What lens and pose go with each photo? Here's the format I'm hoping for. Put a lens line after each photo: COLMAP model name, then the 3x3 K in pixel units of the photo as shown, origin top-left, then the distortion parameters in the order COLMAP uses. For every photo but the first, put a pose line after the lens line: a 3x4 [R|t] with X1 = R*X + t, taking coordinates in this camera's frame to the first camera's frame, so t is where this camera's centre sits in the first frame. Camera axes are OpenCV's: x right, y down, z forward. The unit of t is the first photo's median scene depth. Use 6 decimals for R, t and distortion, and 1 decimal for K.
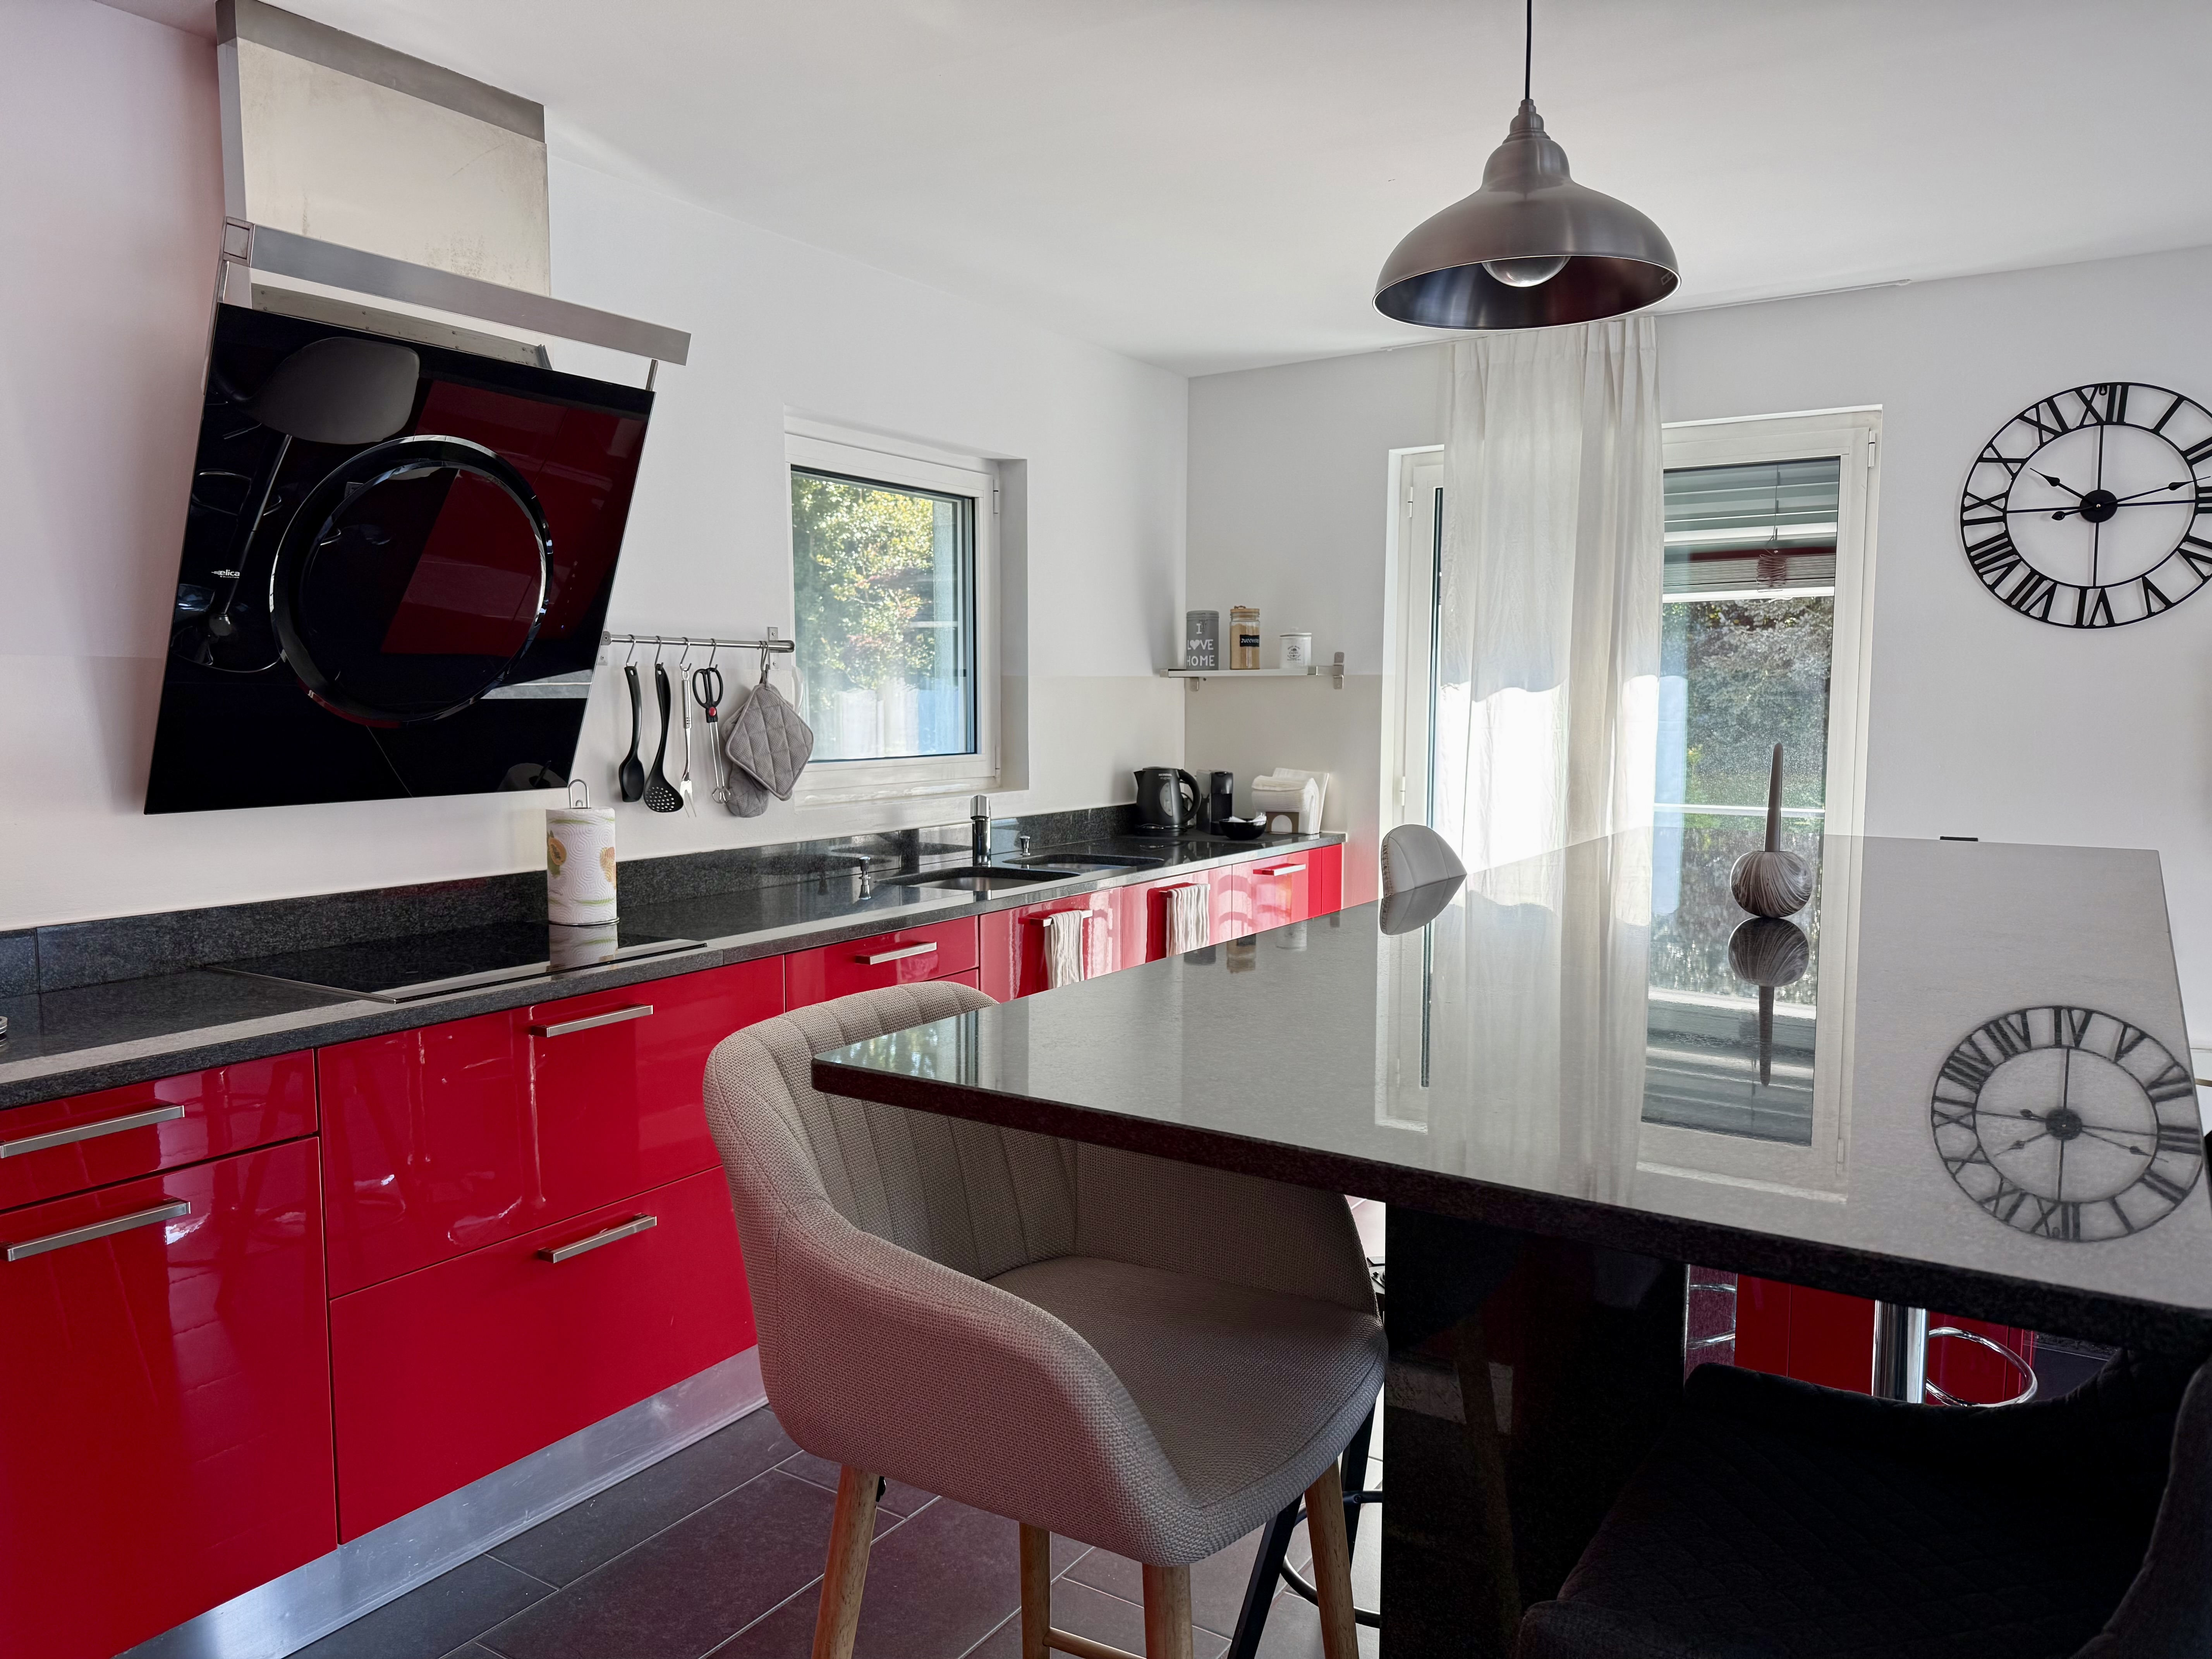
lens RADIAL K [[1579.1, 0, 1104.3], [0, 1579.1, 841.2], [0, 0, 1]] dist [0.042071, -0.063455]
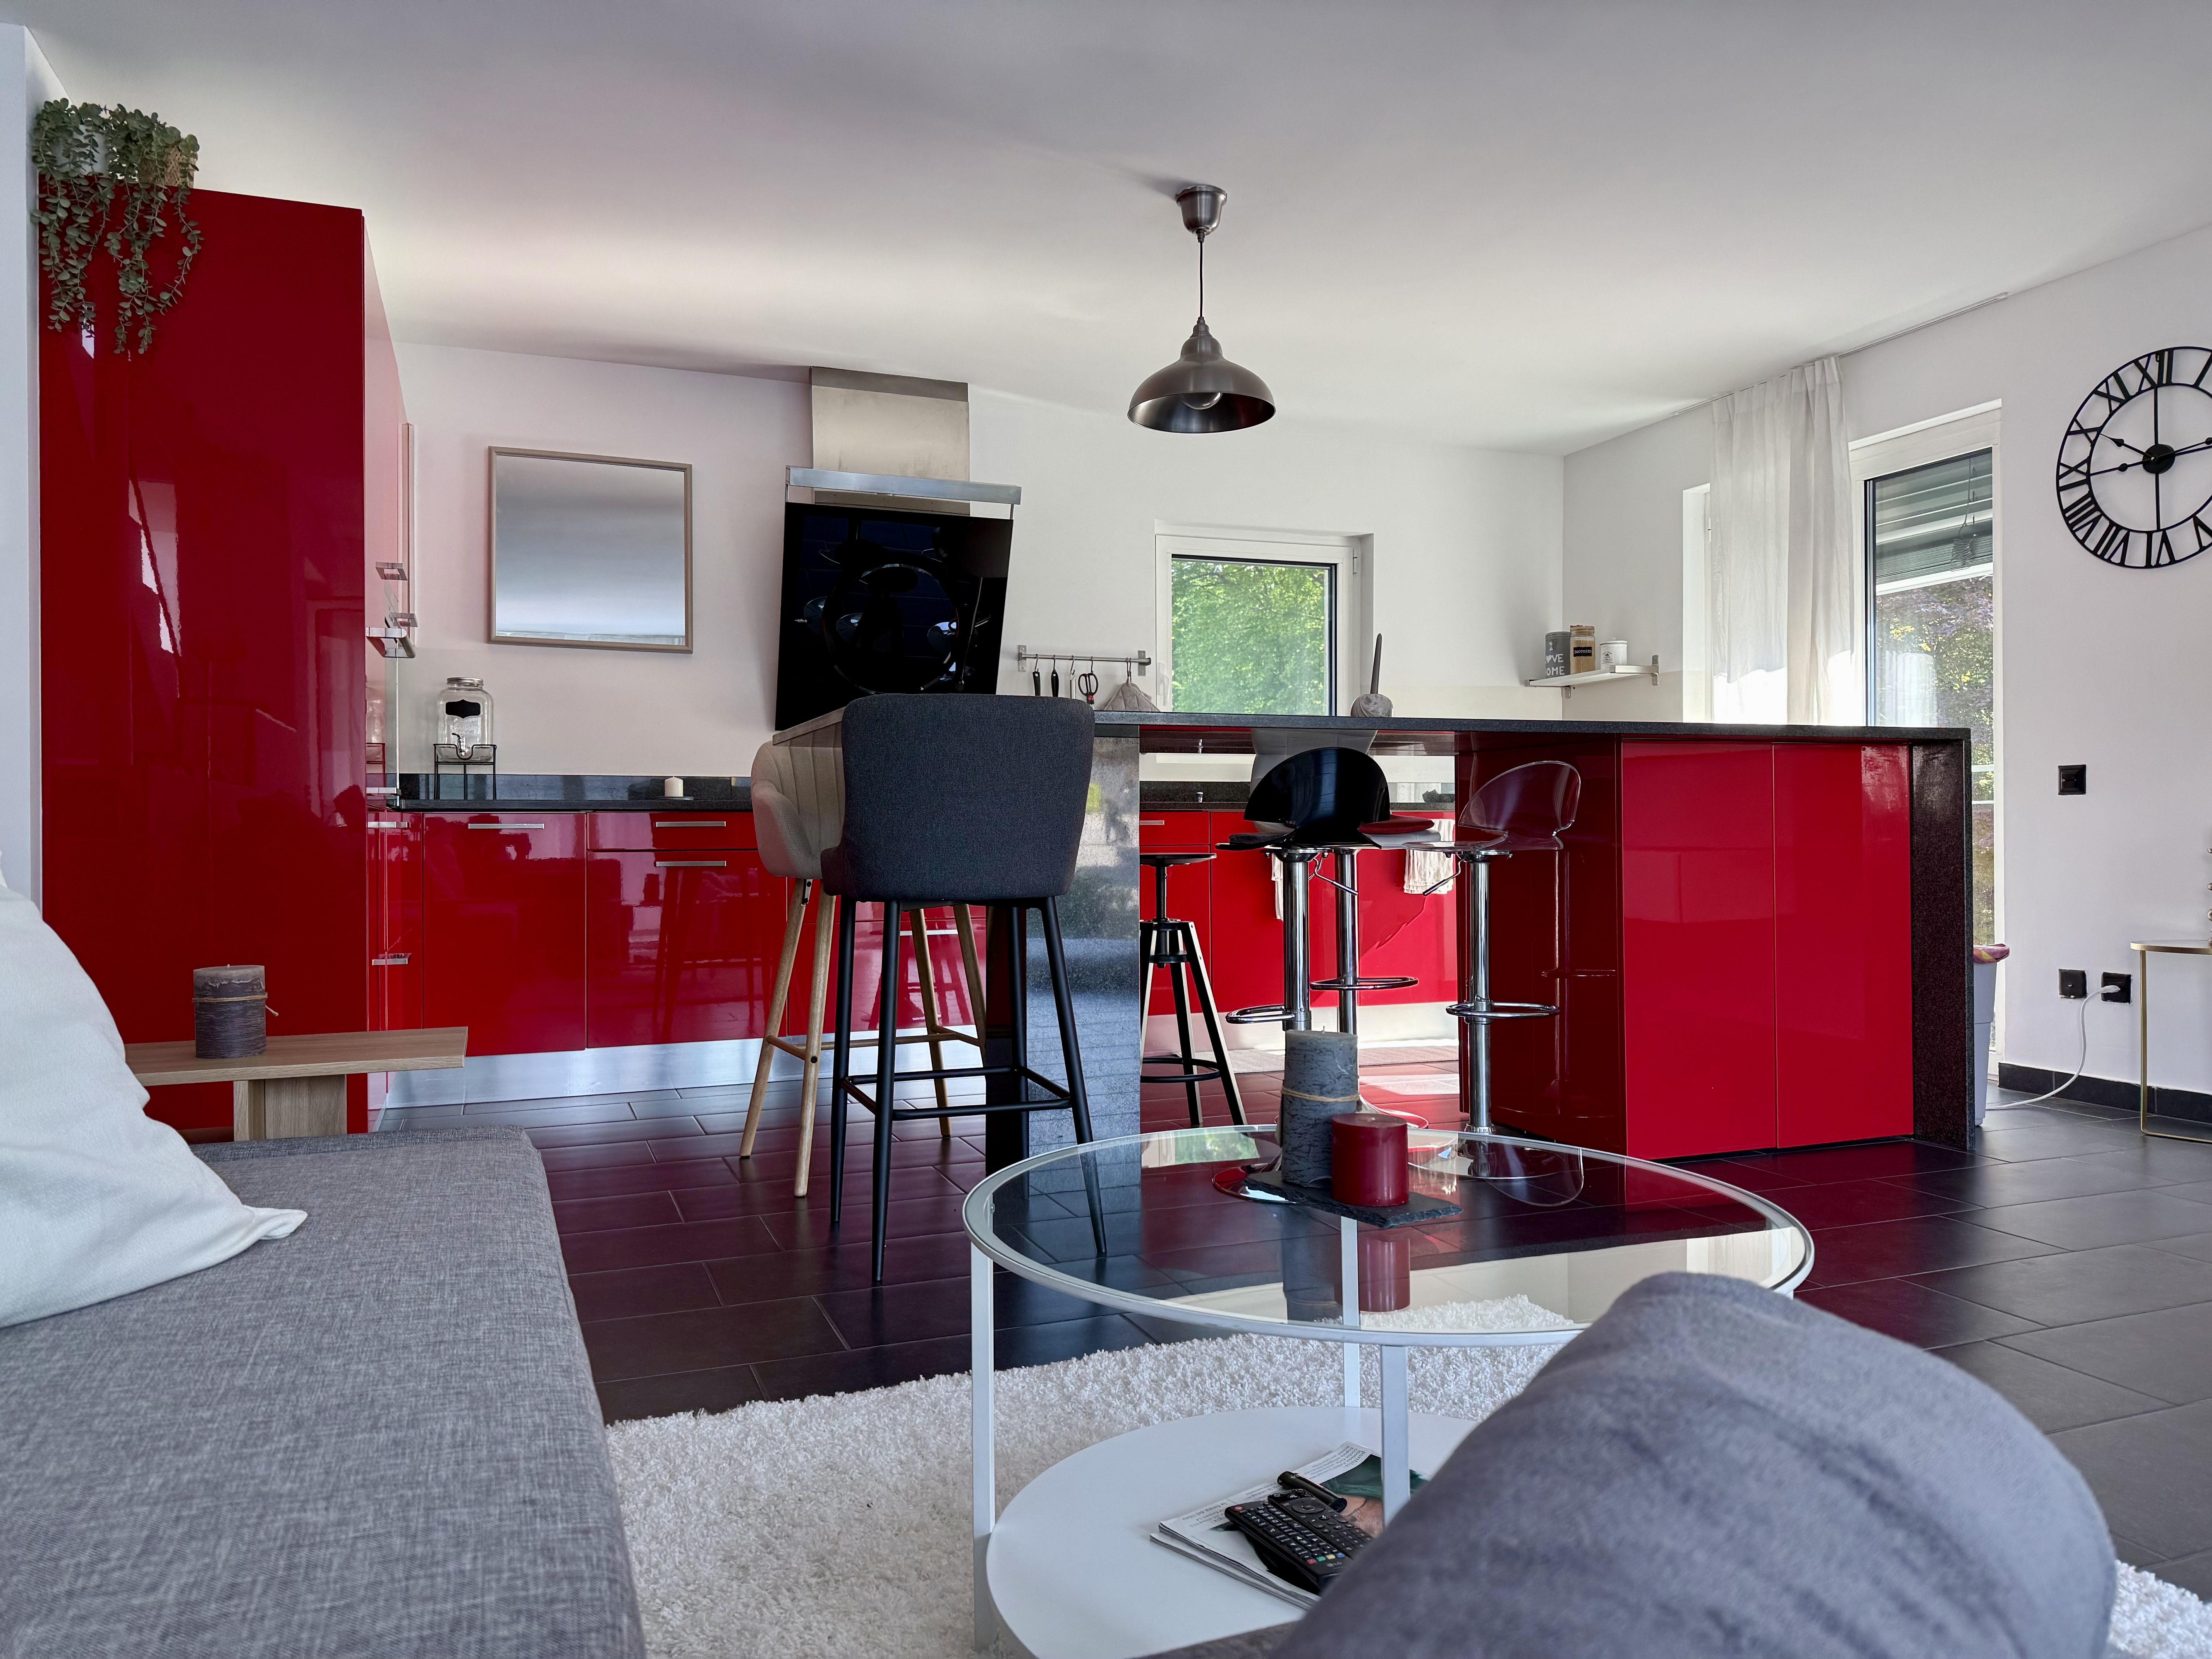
lens RADIAL K [[1579.1, 0, 1104.3], [0, 1579.1, 841.2], [0, 0, 1]] dist [0.042071, -0.063455]
pose [[0.804817, -0.004976, -0.593502, 0.678595], [-0.043952, 0.996720, -0.067956, 0.163769], [0.591893, 0.080778, 0.801958, -0.310602]]
